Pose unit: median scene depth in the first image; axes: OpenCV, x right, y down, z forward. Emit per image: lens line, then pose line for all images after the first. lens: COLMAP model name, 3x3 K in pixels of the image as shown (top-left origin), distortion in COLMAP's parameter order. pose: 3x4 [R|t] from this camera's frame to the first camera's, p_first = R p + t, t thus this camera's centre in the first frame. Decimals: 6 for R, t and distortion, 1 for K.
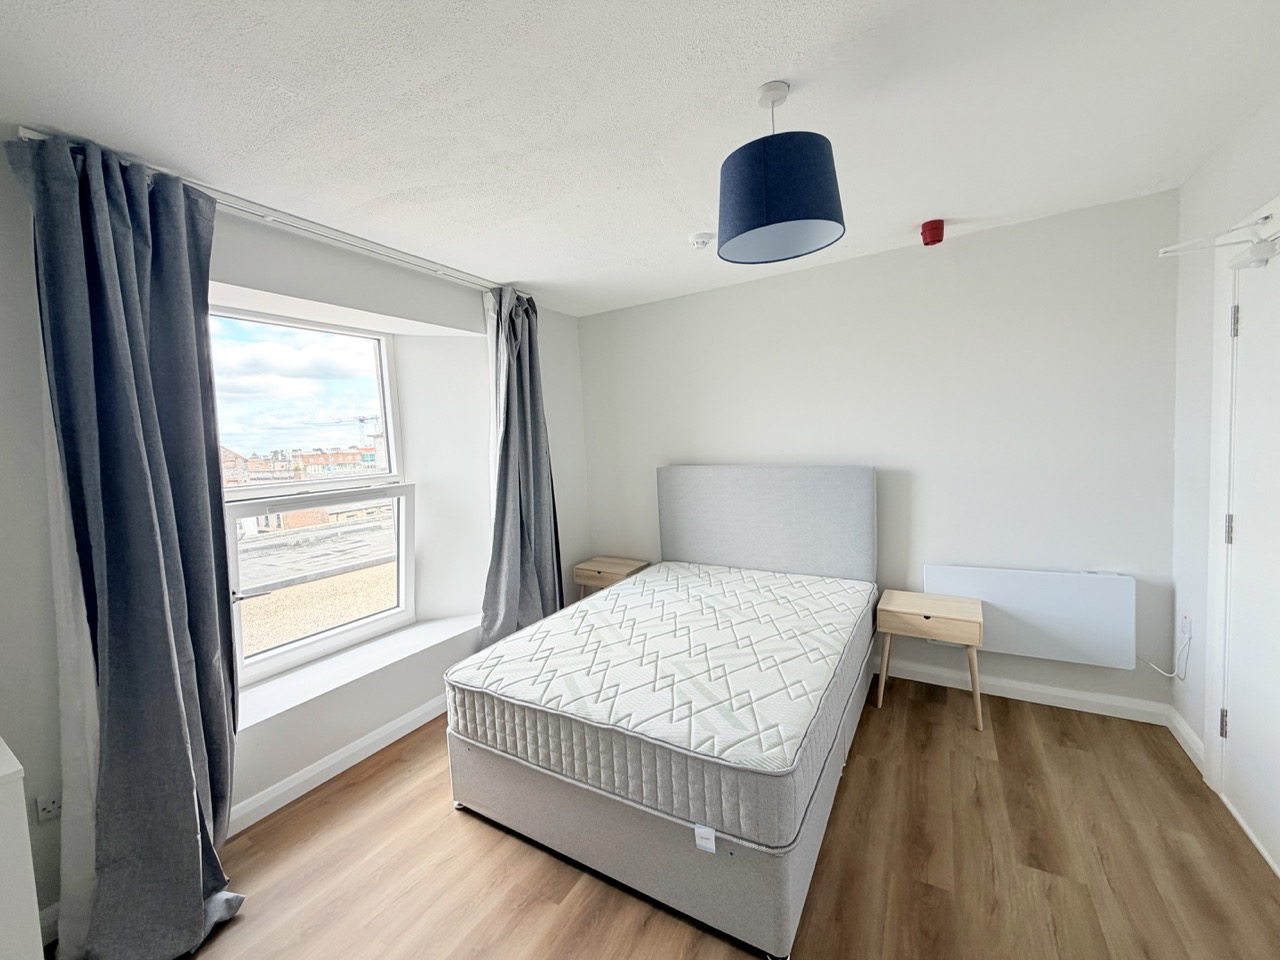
lens RADIAL K [[506.7, 0, 640.3], [0, 506.7, 474.4], [0, 0, 1]] dist [-0.000249, 0.000047]
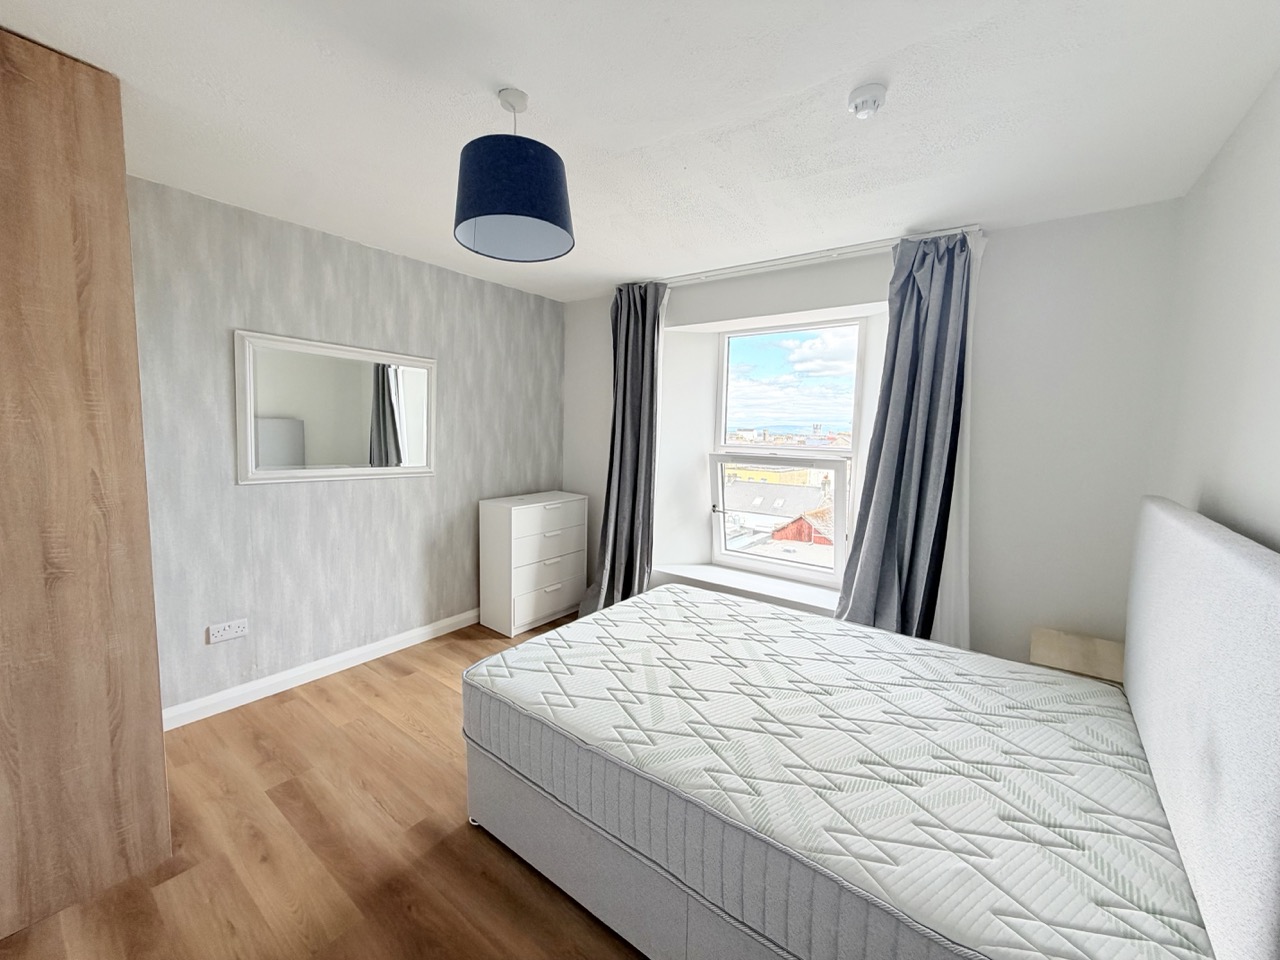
lens RADIAL K [[506.7, 0, 638.6], [0, 506.7, 479.1], [0, 0, 1]] dist [-0.000249, 0.000047]
pose [[-0.104219, 0.150351, -0.983124, 0.882499], [-0.088593, 0.983174, 0.159750, -0.102922], [0.990601, 0.103747, -0.089145, 0.915398]]
